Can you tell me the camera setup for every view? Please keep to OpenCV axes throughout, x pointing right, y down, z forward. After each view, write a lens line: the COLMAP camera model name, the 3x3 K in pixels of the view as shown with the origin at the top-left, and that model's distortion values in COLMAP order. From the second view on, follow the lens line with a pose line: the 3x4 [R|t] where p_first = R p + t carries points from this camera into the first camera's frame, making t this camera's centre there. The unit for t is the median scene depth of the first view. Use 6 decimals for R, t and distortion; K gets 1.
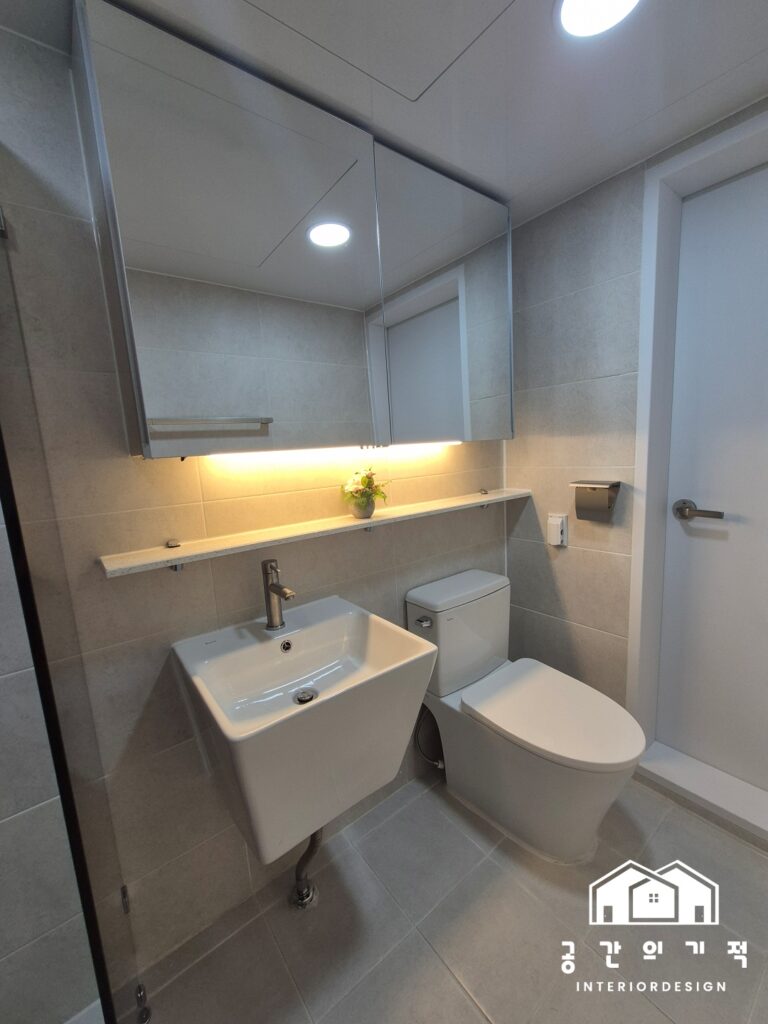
lens RADIAL K [[419.0, 0, 387.0], [0, 419.0, 515.1], [0, 0, 1]] dist [0.000507, 0.000525]
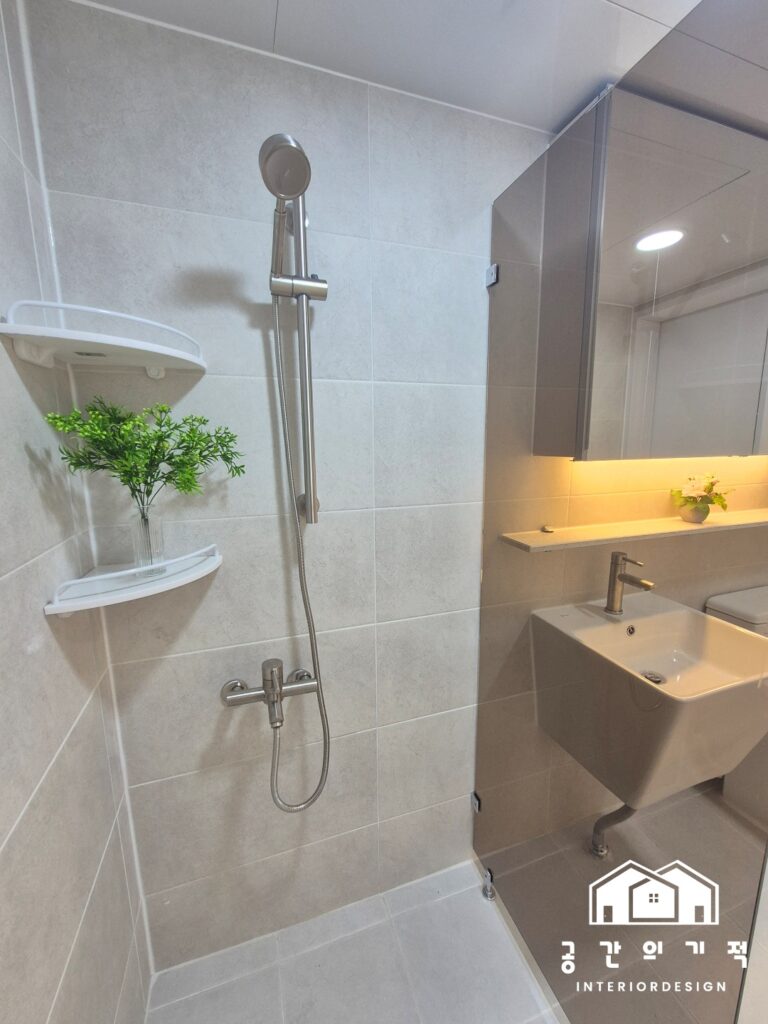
lens RADIAL K [[419.0, 0, 387.0], [0, 419.0, 515.1], [0, 0, 1]] dist [0.000507, 0.000525]
pose [[0.946338, 0.107325, -0.304837, -0.497018], [-0.096404, 0.994050, 0.050701, 0.009715], [0.308465, -0.018593, 0.951054, -0.240574]]
